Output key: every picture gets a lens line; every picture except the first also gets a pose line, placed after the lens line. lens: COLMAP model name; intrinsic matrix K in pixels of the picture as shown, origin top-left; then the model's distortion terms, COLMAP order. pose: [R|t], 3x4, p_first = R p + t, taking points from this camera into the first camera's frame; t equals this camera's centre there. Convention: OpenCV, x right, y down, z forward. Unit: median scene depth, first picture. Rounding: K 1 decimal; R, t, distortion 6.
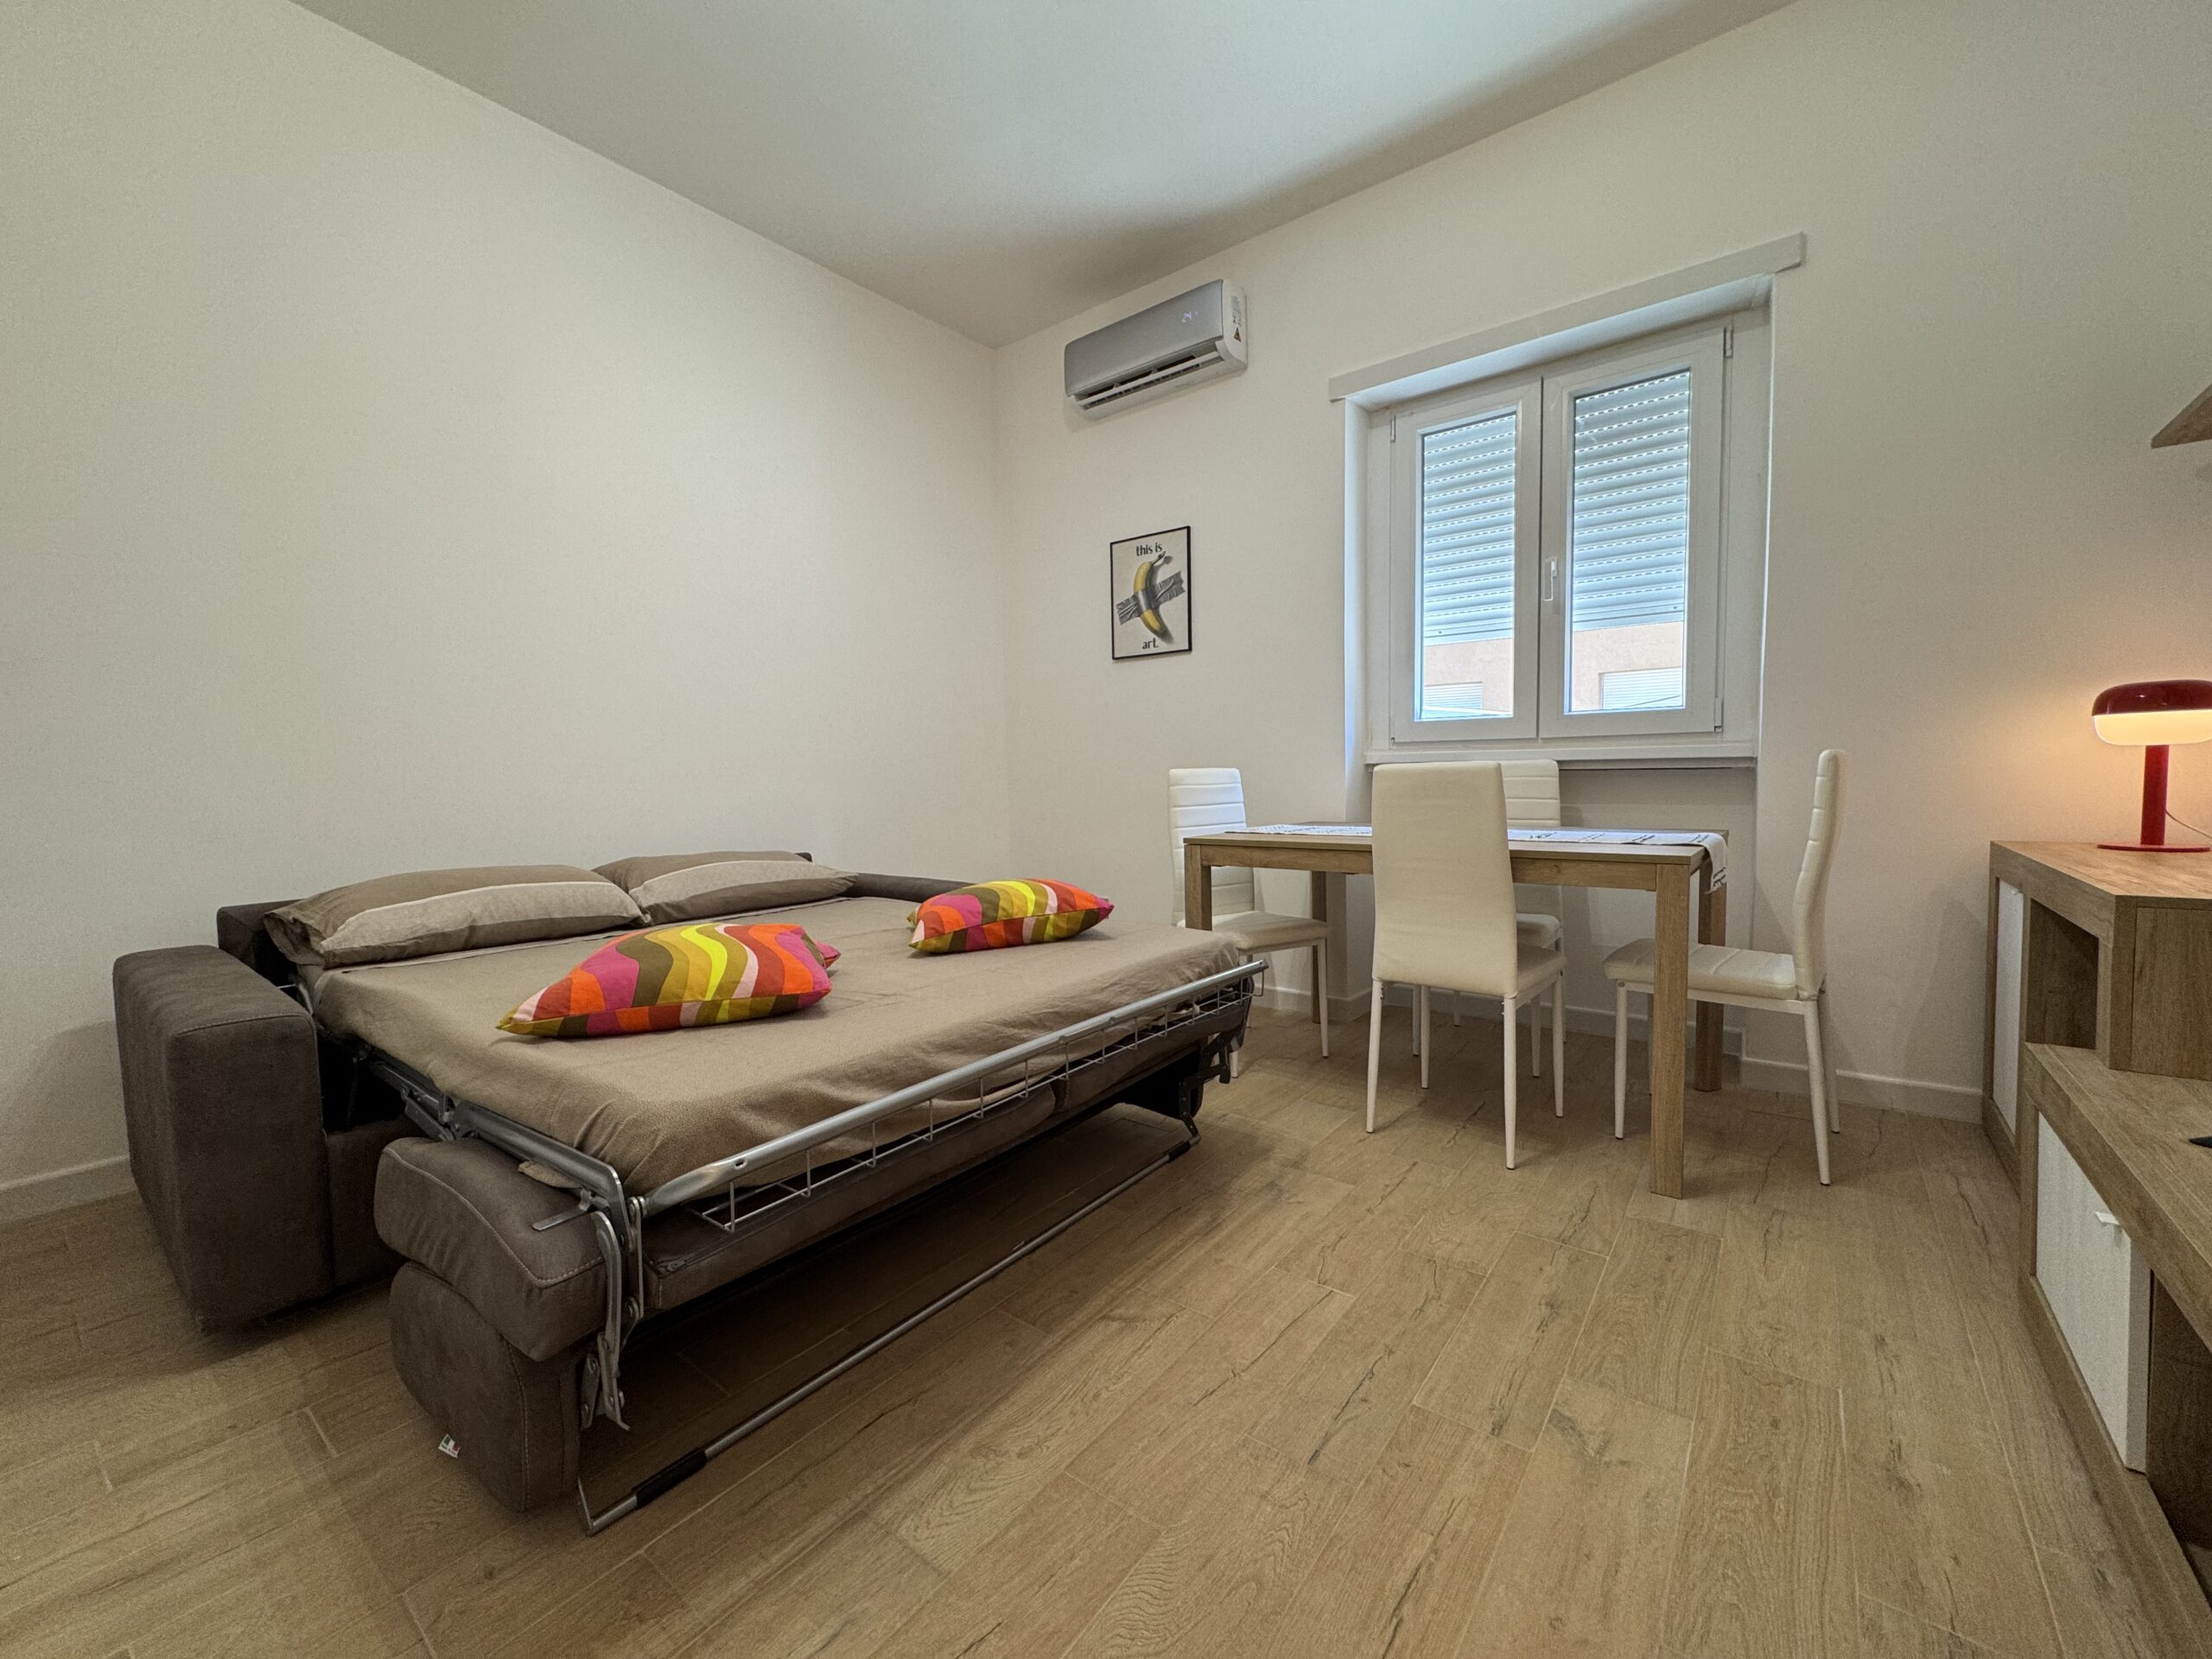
lens RADIAL K [[885.9, 0, 1105.5], [0, 885.9, 823.6], [0, 0, 1]] dist [-0.001784, 0.000323]
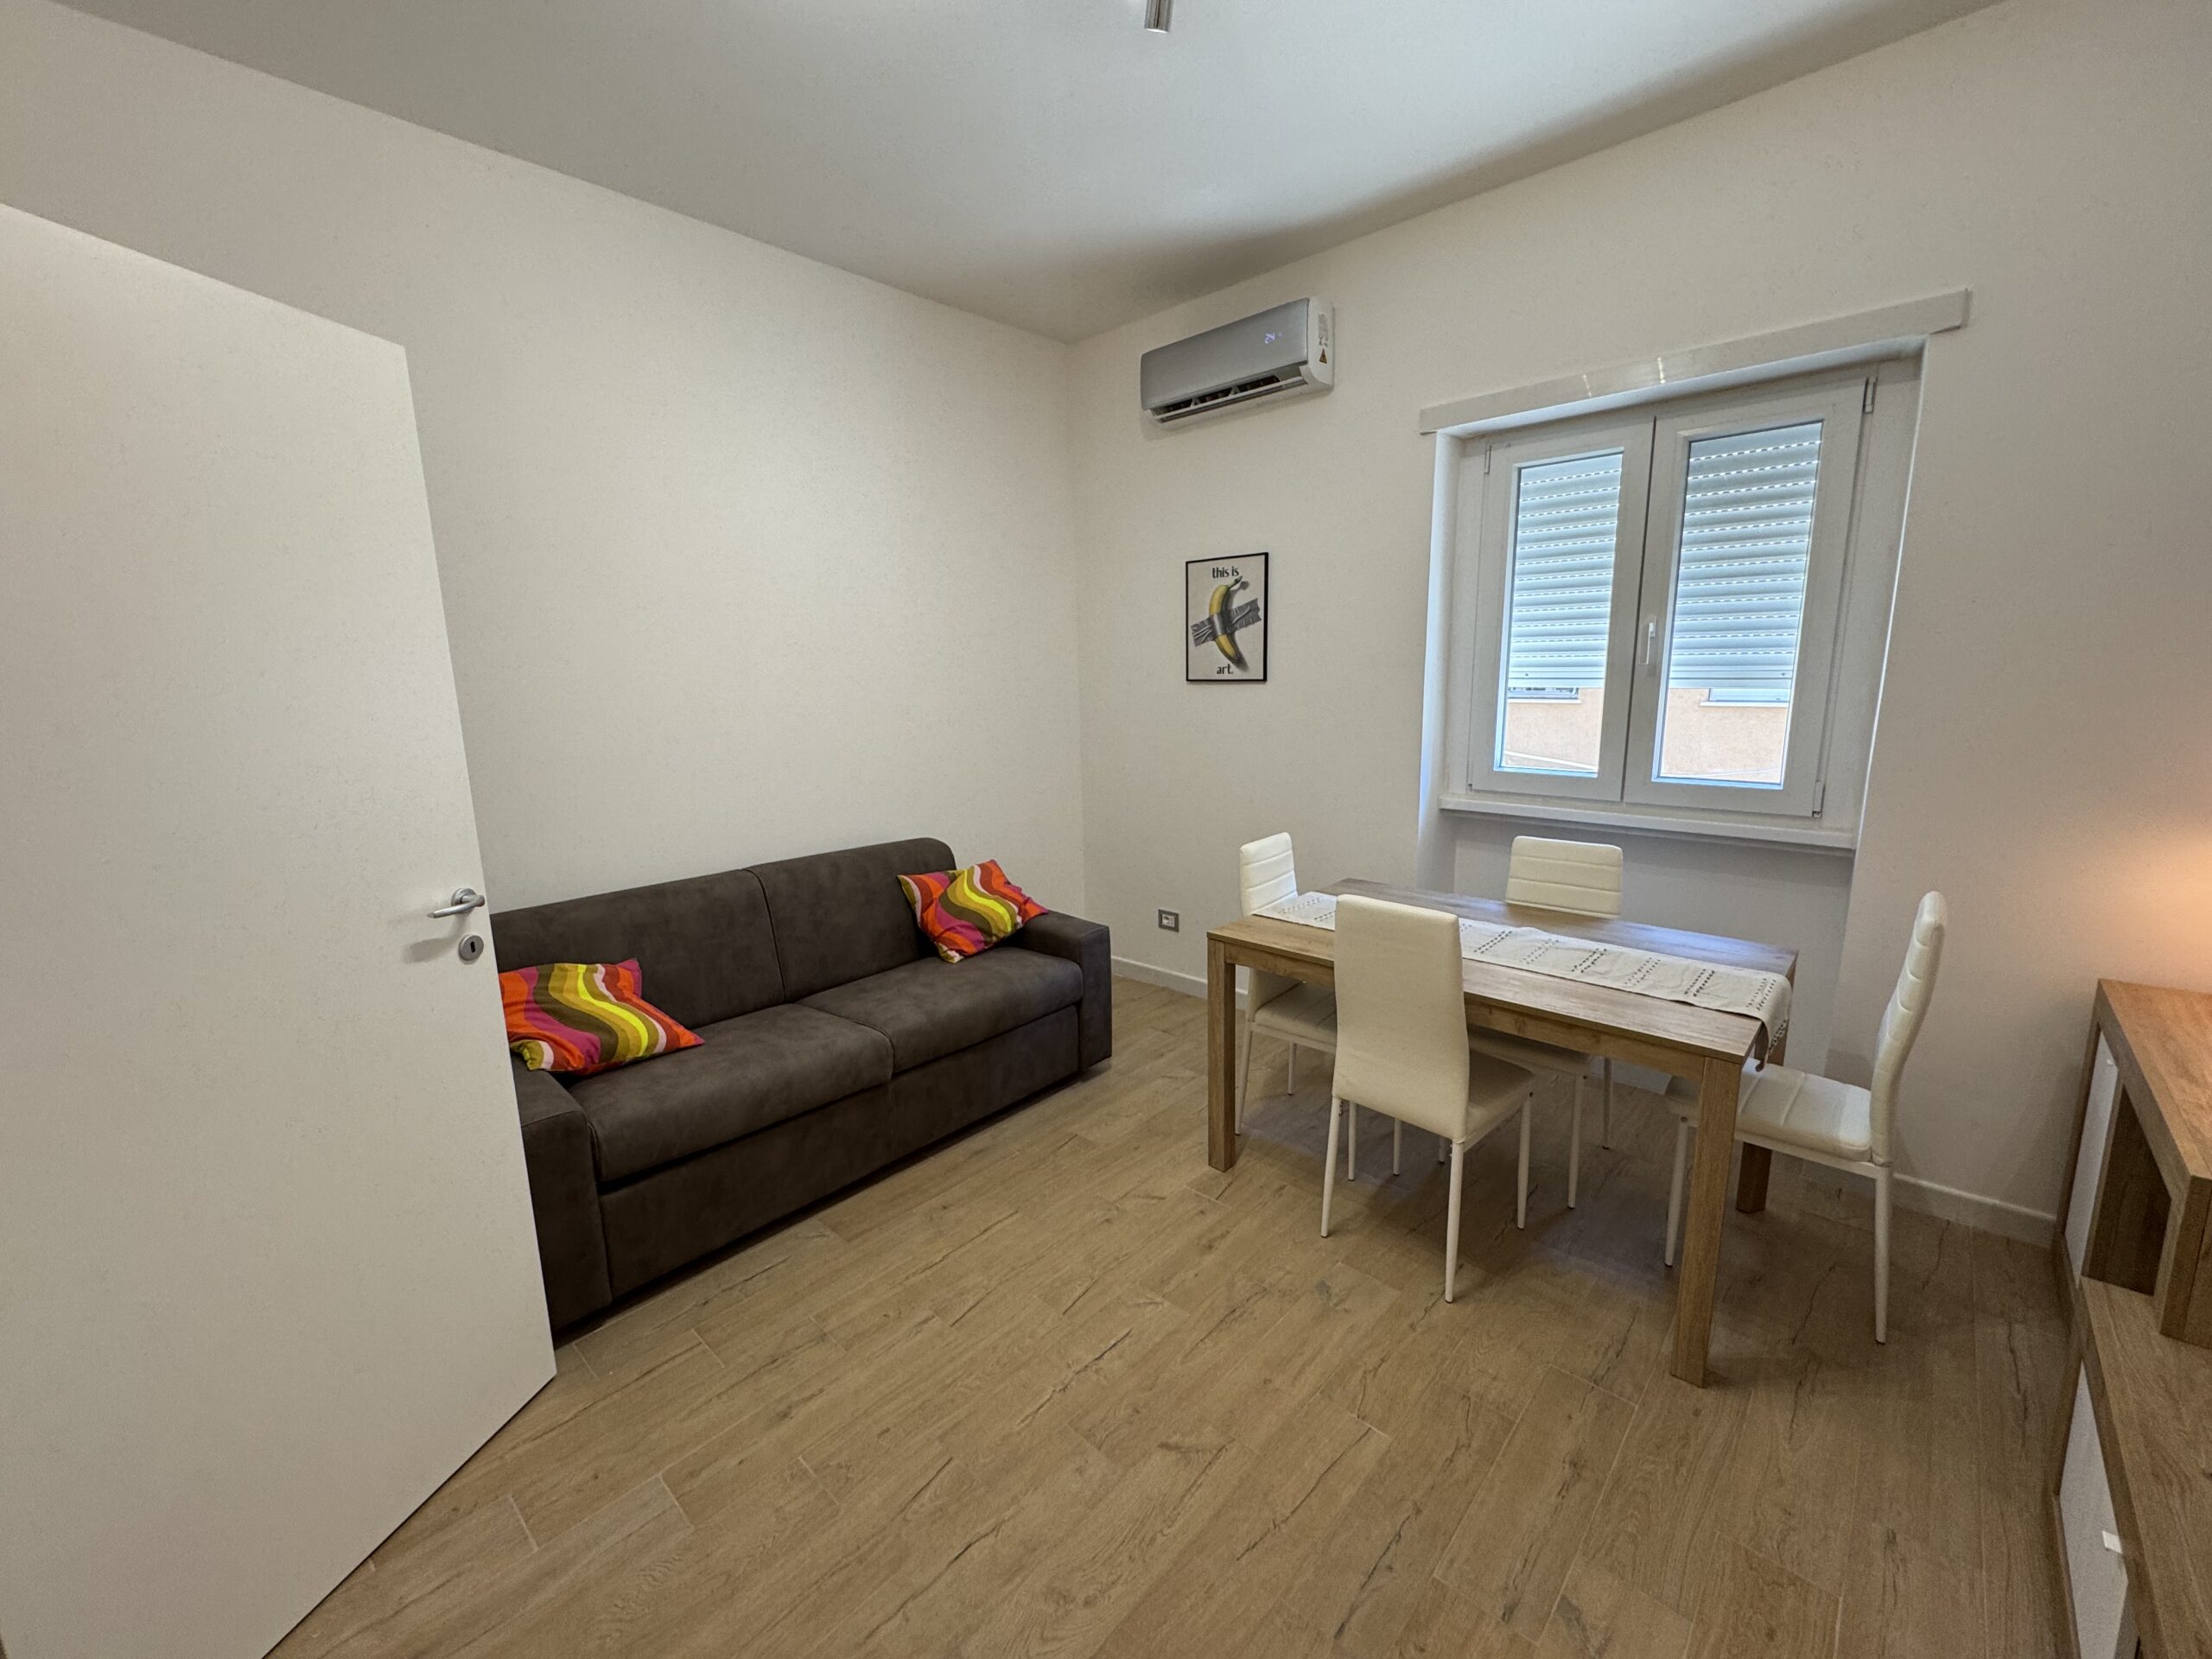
lens RADIAL K [[885.9, 0, 1105.1], [0, 885.9, 824.1], [0, 0, 1]] dist [-0.001784, 0.000323]
pose [[0.996150, 0.014178, -0.086512, 0.006611], [-0.003768, 0.992849, 0.119321, -0.185291], [0.087585, -0.118536, 0.989079, -0.015462]]
